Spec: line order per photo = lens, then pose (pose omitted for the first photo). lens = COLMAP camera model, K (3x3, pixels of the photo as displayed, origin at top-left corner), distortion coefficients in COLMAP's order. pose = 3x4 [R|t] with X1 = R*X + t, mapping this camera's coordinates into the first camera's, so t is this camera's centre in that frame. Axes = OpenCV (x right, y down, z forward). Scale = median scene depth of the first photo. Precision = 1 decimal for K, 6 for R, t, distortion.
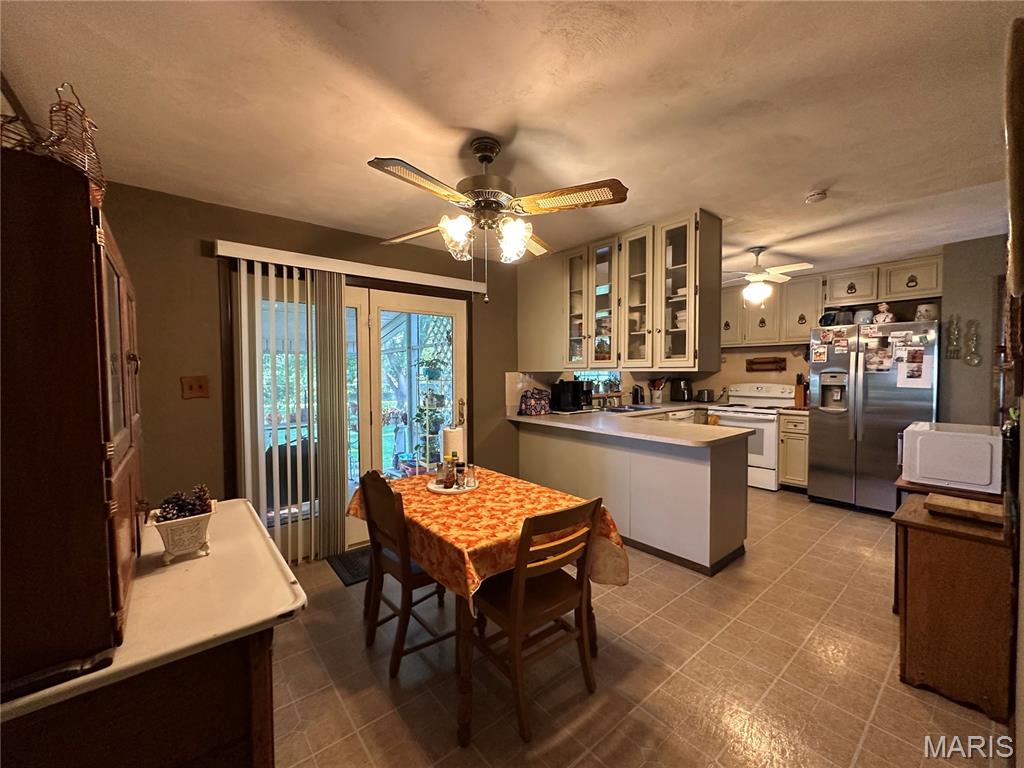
lens RADIAL K [[410.1, 0, 512.0], [0, 410.1, 384.0], [0, 0, 1]] dist [-0.002844, 0.000184]
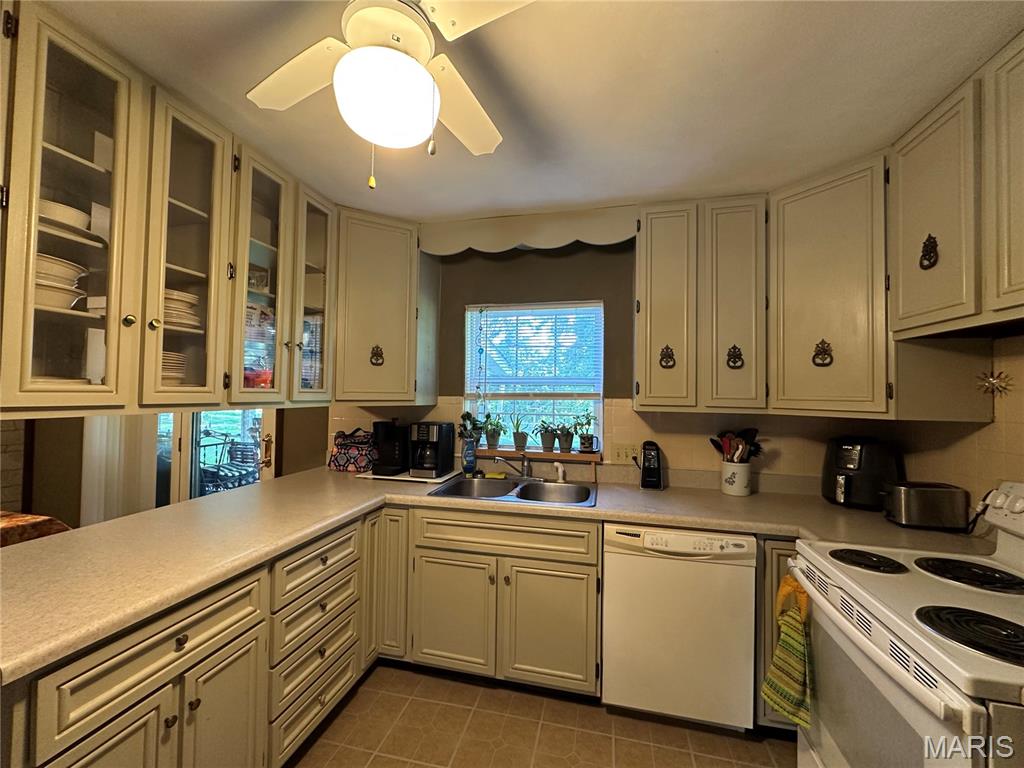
lens RADIAL K [[408.2, 0, 513.7], [0, 408.2, 383.9], [0, 0, 1]] dist [-0.005140, 0.000830]
pose [[0.607416, -0.005857, -0.794362, 0.800876], [-0.041786, 0.998353, -0.039313, -0.051374], [0.793284, 0.057072, 0.606171, 0.889886]]
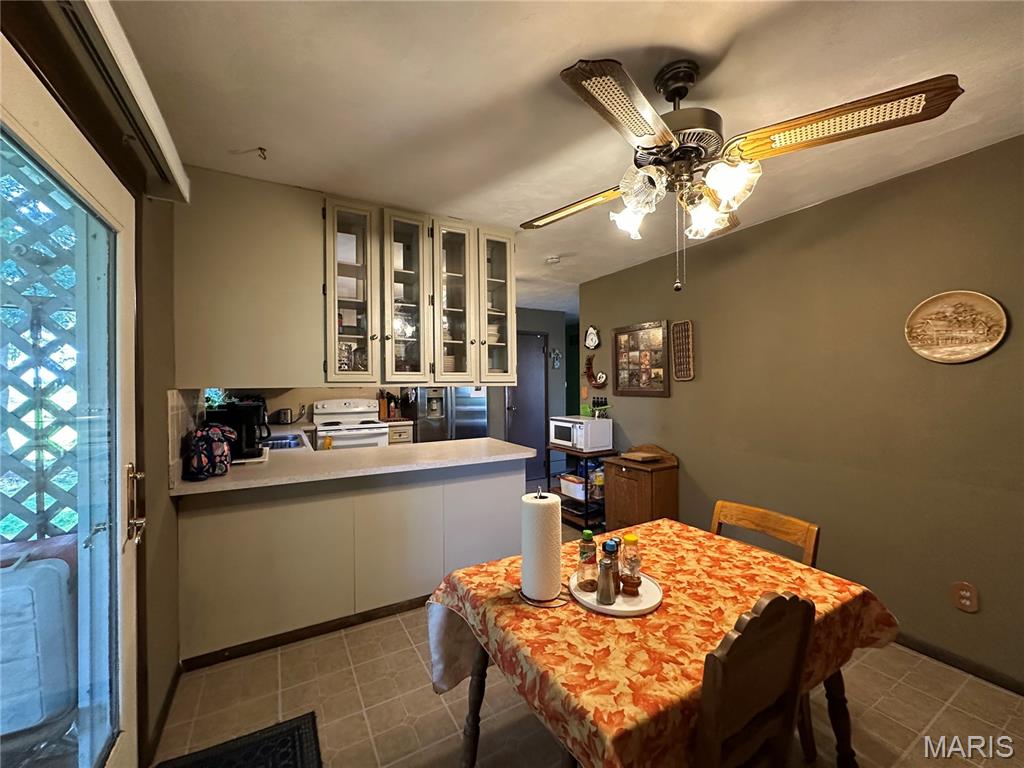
lens RADIAL K [[410.1, 0, 512.0], [0, 410.1, 384.0], [0, 0, 1]] dist [-0.002844, 0.000184]
pose [[0.164129, 0.002503, 0.986436, -0.423094], [0.037398, 0.999262, -0.008758, -0.019540], [-0.985730, 0.038328, 0.163914, 0.607548]]
